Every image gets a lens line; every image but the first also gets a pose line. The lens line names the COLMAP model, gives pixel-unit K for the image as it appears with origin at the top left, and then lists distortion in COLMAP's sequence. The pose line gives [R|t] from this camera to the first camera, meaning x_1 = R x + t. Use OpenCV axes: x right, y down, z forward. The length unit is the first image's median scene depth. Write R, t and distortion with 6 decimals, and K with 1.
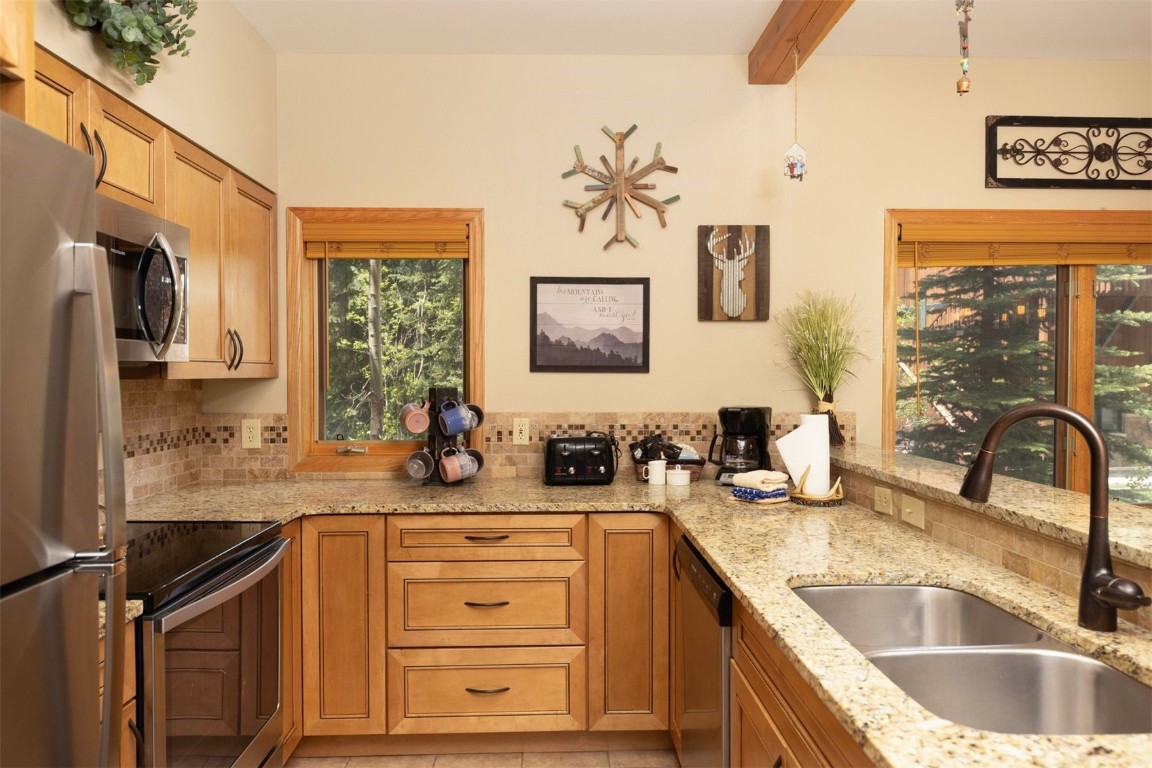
lens RADIAL K [[770.4, 0, 576.7], [0, 770.4, 373.0], [0, 0, 1]] dist [0.002395, -0.001601]
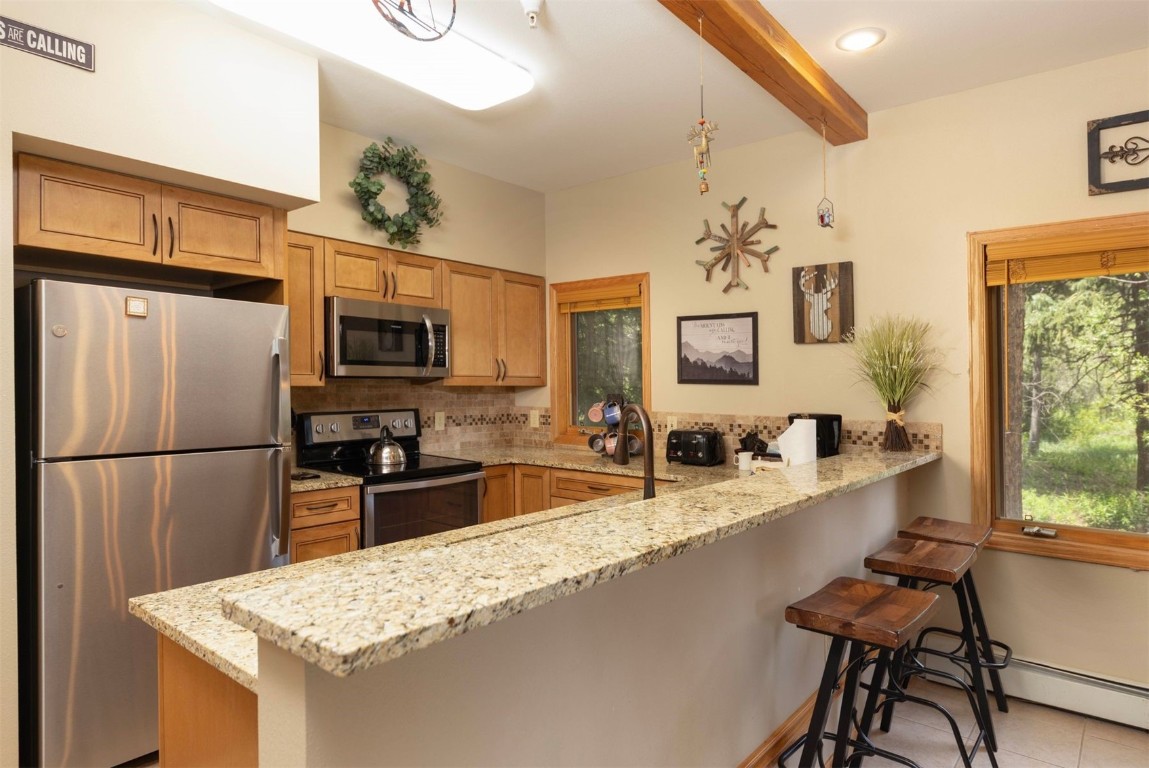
lens RADIAL K [[670.6, 0, 574.0], [0, 670.6, 377.6], [0, 0, 1]] dist [-0.002647, -0.000386]
pose [[0.747445, 0.001777, -0.664321, 0.615507], [-0.010425, 0.999905, -0.009054, 0.000402], [0.664241, 0.013693, 0.747393, -0.047996]]
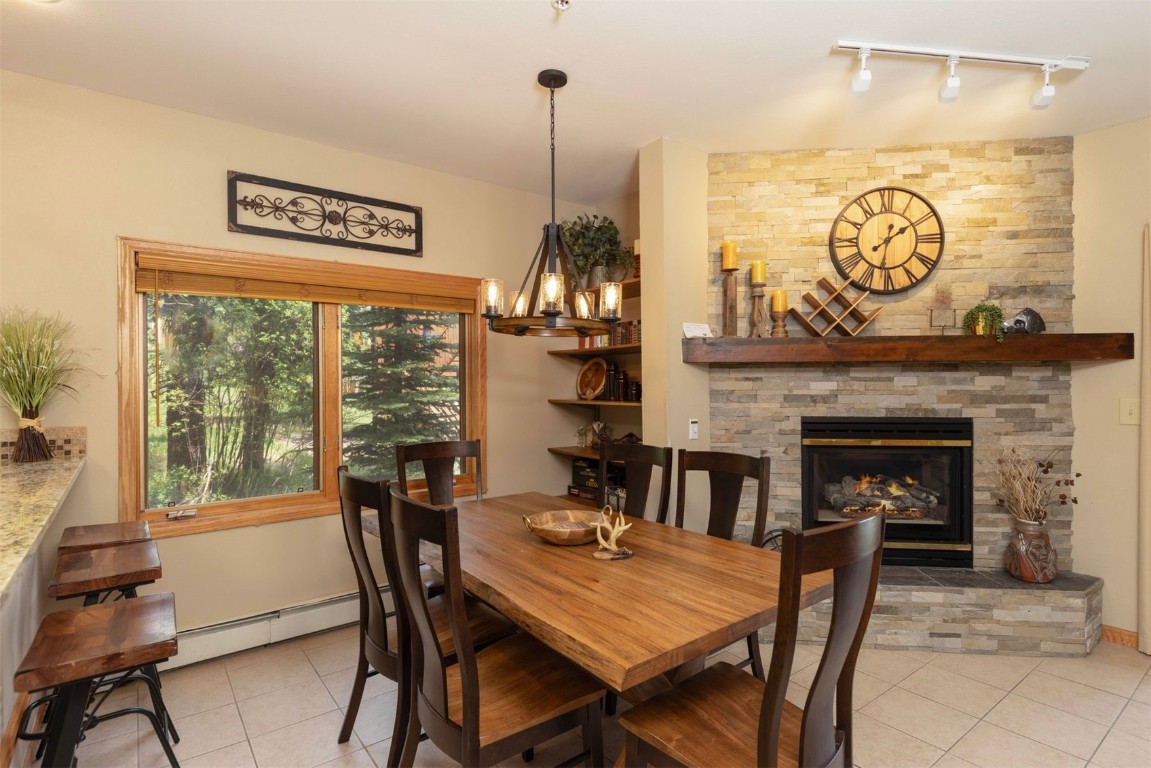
lens RADIAL K [[584.0, 0, 576.7], [0, 584.0, 375.5], [0, 0, 1]] dist [0.004068, -0.001323]
pose [[0.812260, 0.003858, 0.583282, 0.450309], [0.006813, 0.999847, -0.016101, -0.000836], [-0.583255, 0.017052, 0.812110, -0.035818]]
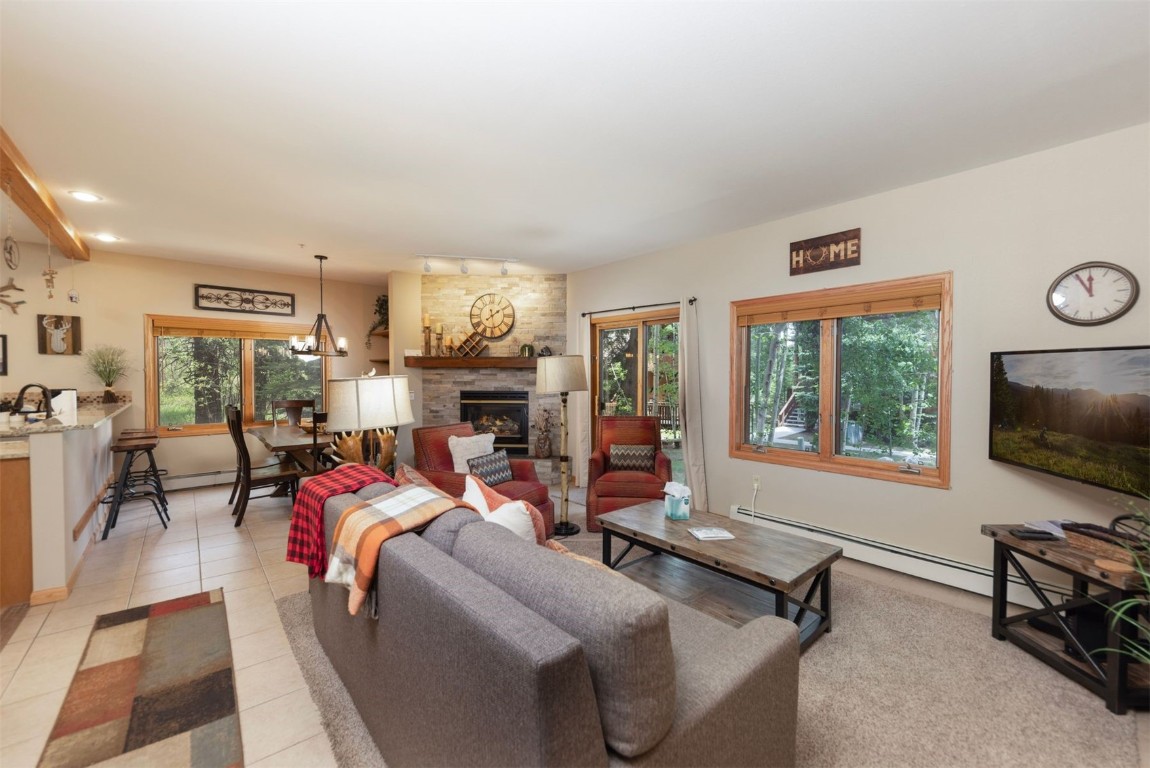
lens RADIAL K [[451.2, 0, 579.7], [0, 451.2, 379.3], [0, 0, 1]] dist [-0.011746, -0.000456]
pose [[0.766359, -0.002215, 0.642409, 0.567478], [-0.002305, 0.999978, 0.006198, -0.000646], [-0.642409, -0.006230, 0.766337, -1.148622]]
